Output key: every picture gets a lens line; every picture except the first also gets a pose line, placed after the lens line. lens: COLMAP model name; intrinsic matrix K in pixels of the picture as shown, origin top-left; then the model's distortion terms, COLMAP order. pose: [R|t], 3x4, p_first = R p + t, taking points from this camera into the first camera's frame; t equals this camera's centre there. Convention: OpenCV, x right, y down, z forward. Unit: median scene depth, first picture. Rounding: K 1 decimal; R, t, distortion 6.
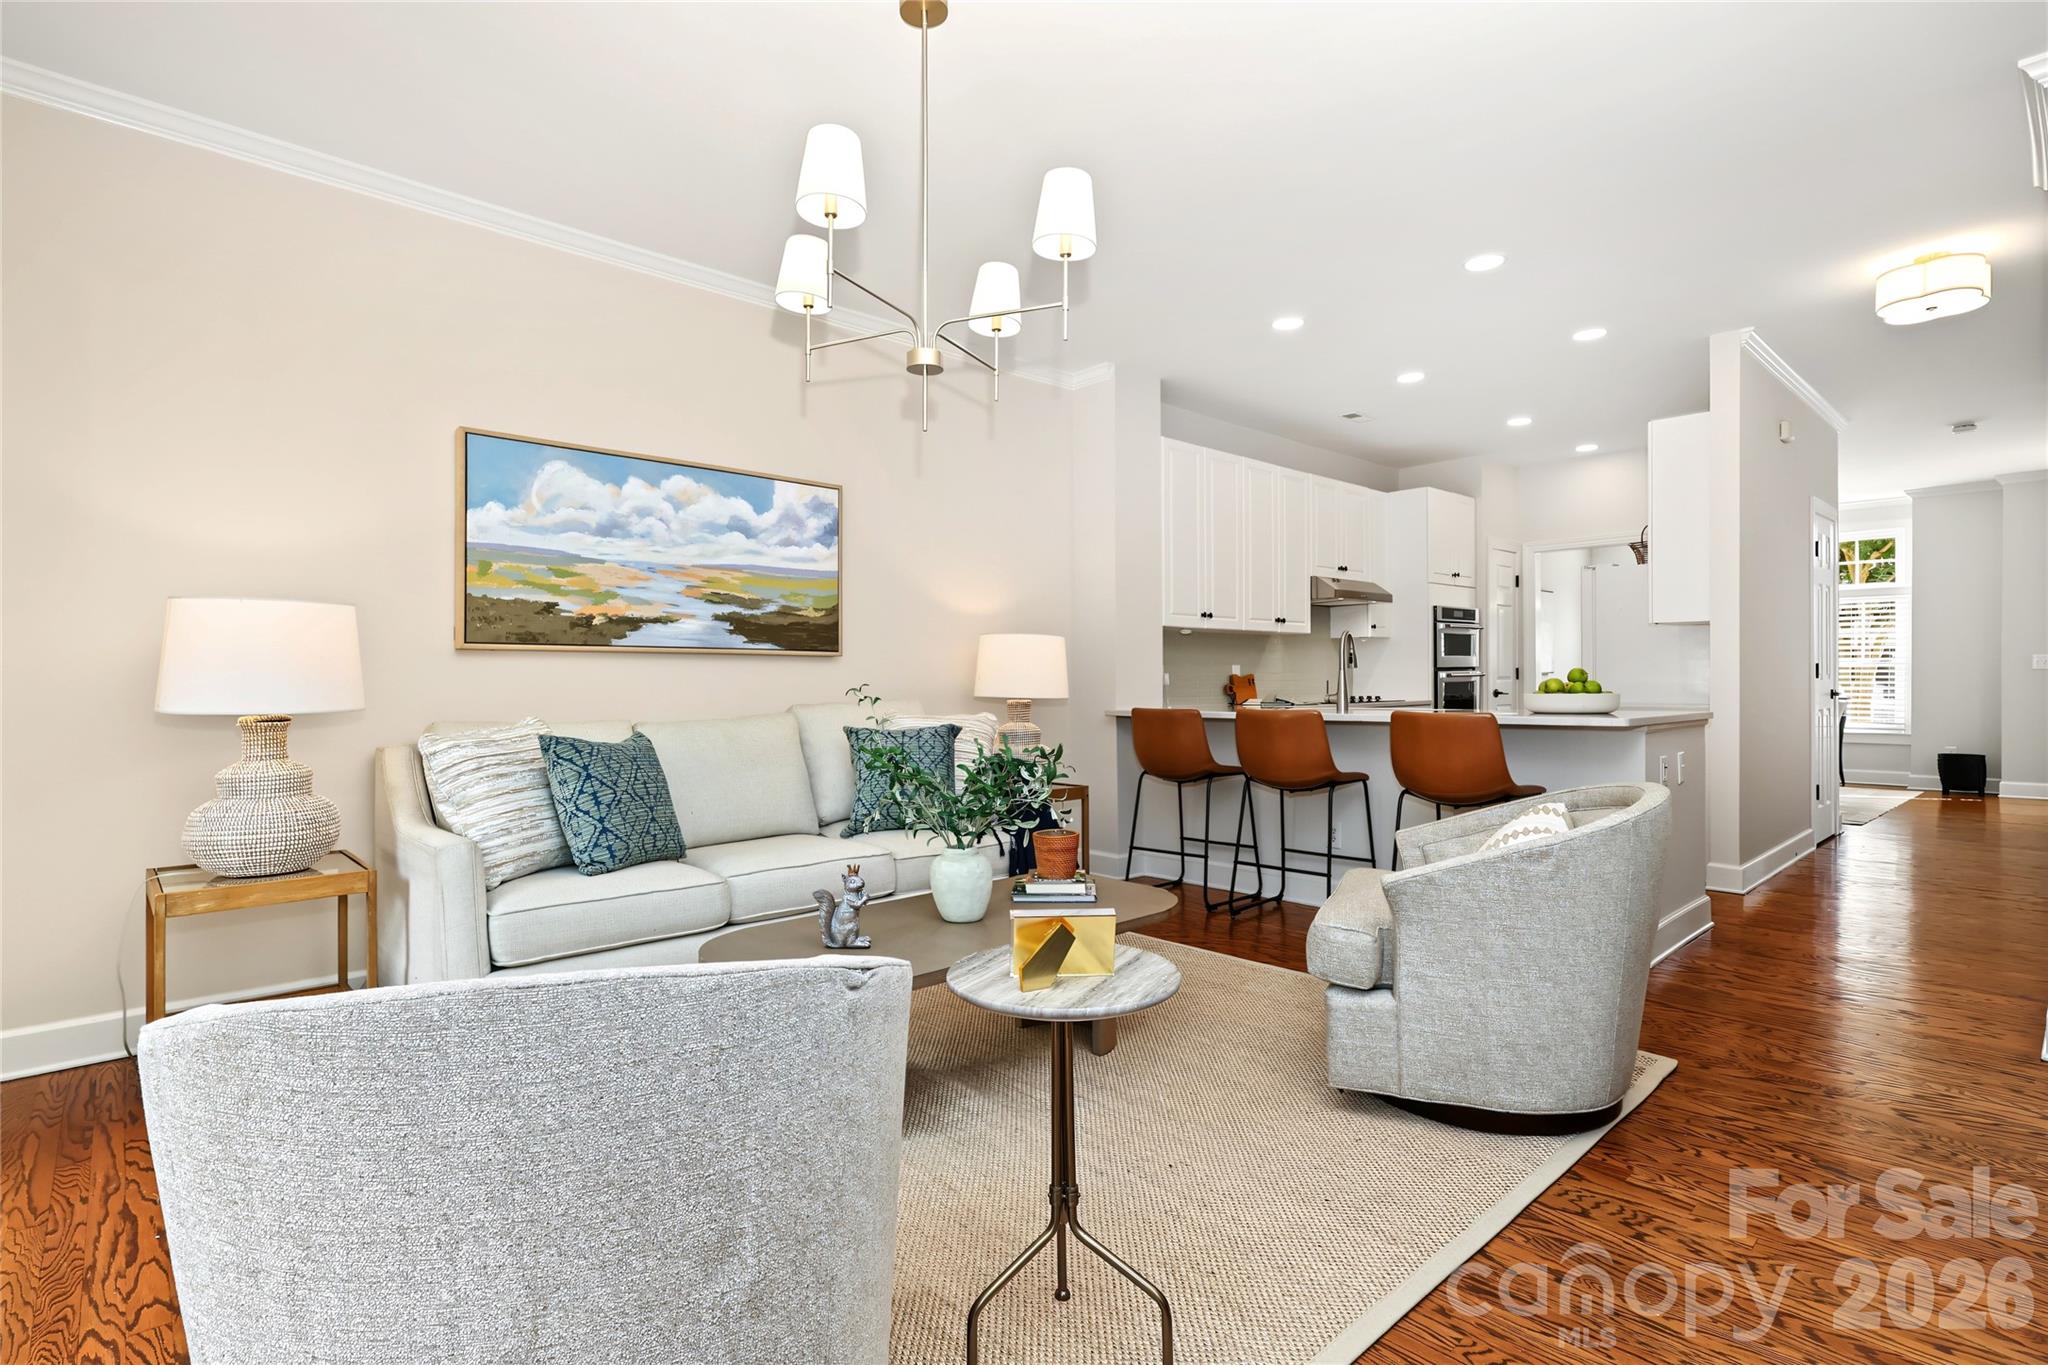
lens RADIAL K [[1019.9, 0, 1024.0], [0, 1019.9, 682.5], [0, 0, 1]] dist [0.011686, 0.000138]
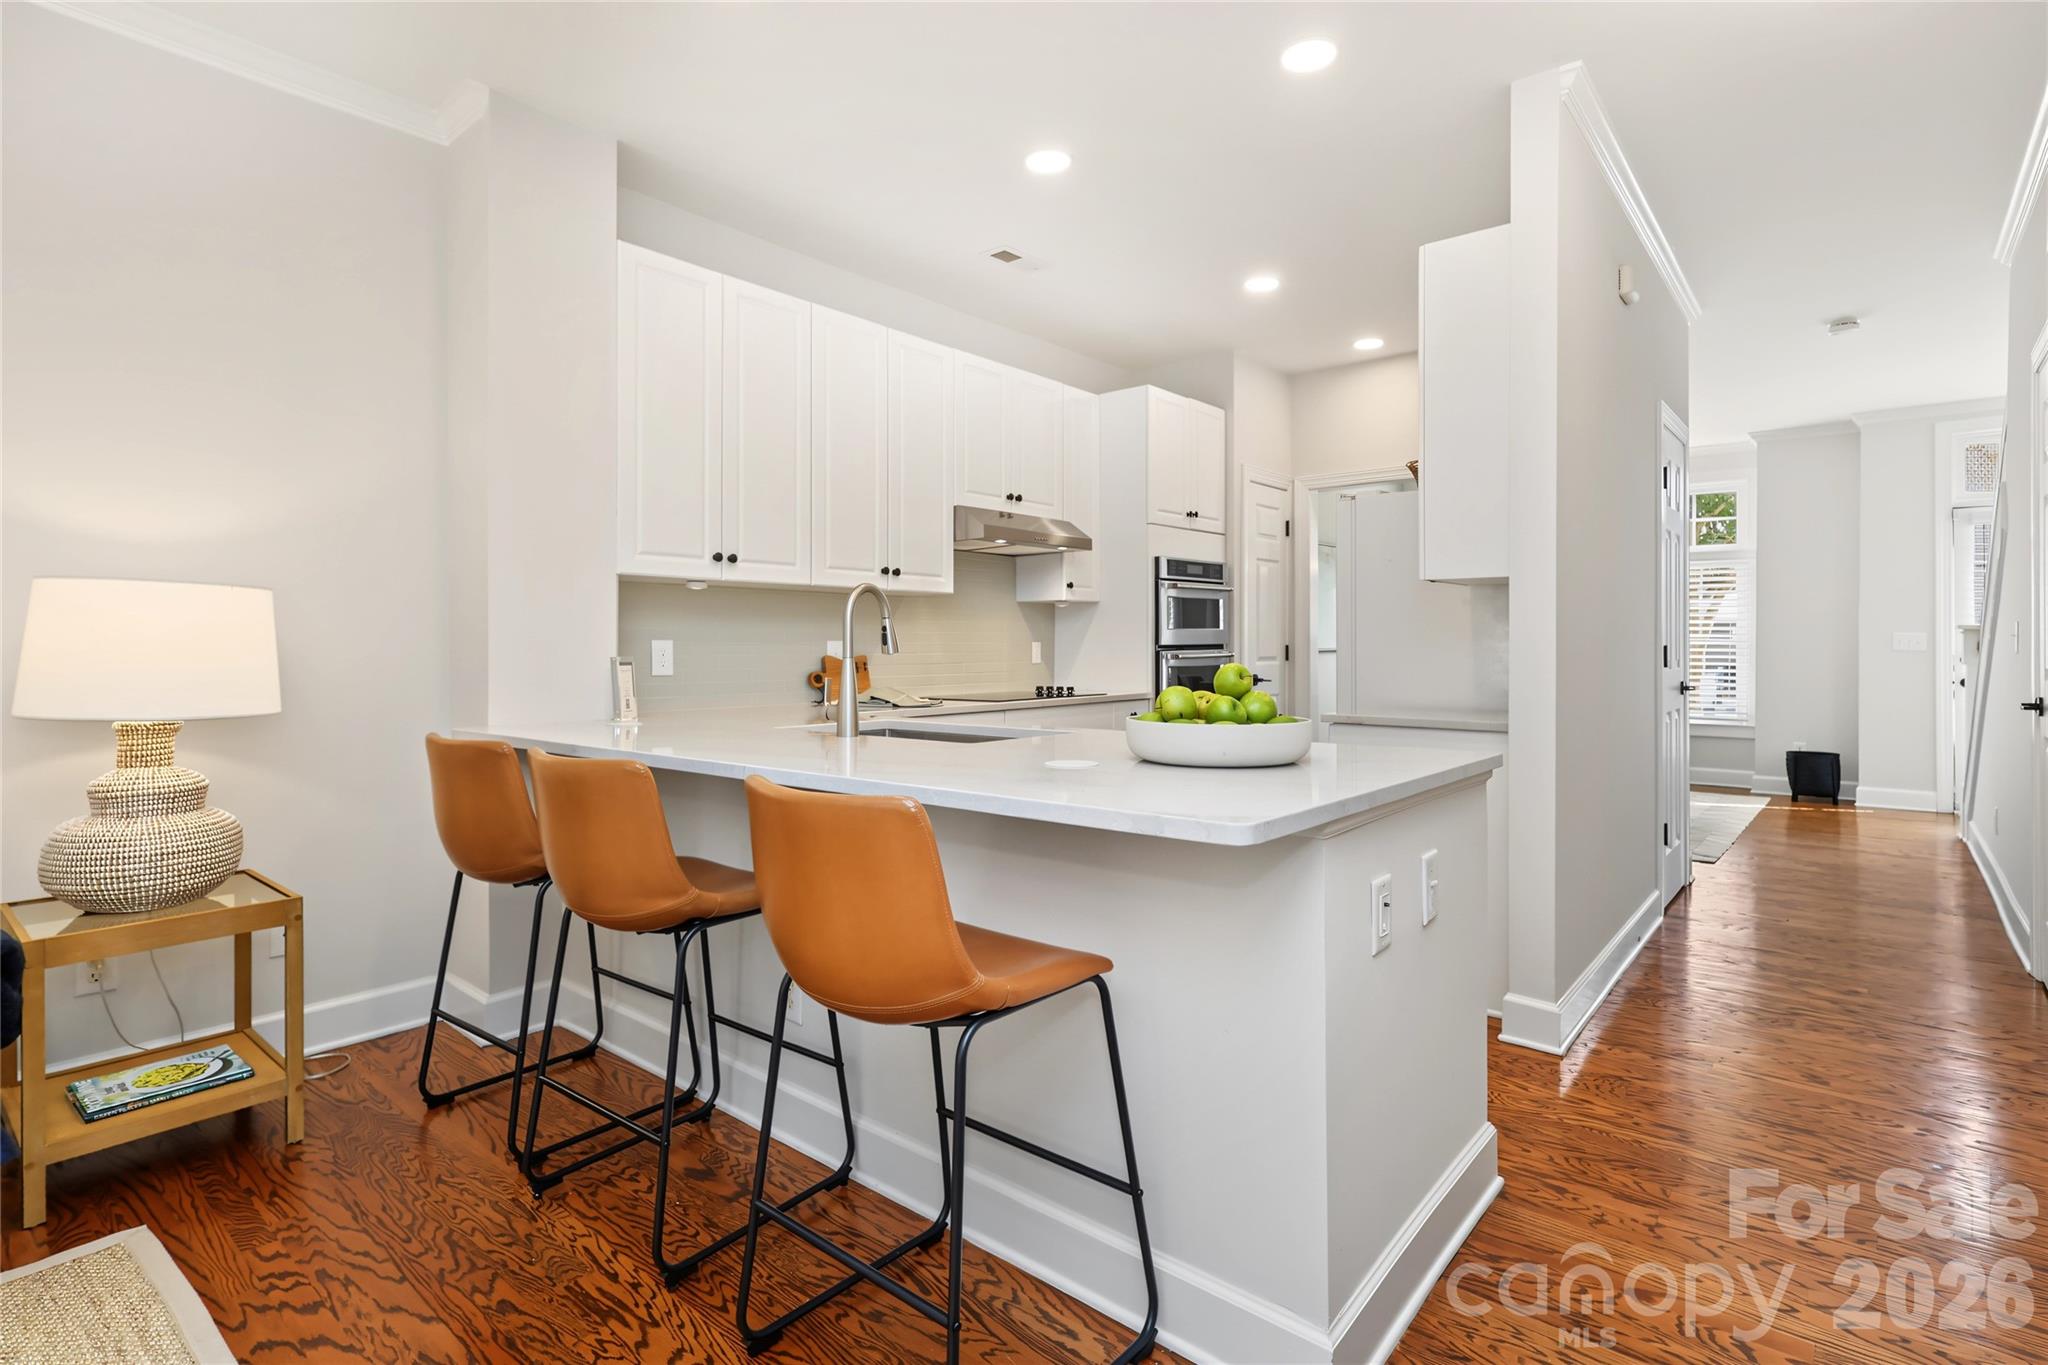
lens RADIAL K [[1003.2, 0, 1030.9], [0, 1003.2, 645.9], [0, 0, 1]] dist [0.003516, 0.000204]
pose [[0.993262, 0.005637, 0.115753, 0.238838], [-0.005547, 0.999984, -0.001101, -0.013199], [-0.115758, 0.000452, 0.993277, 0.333456]]
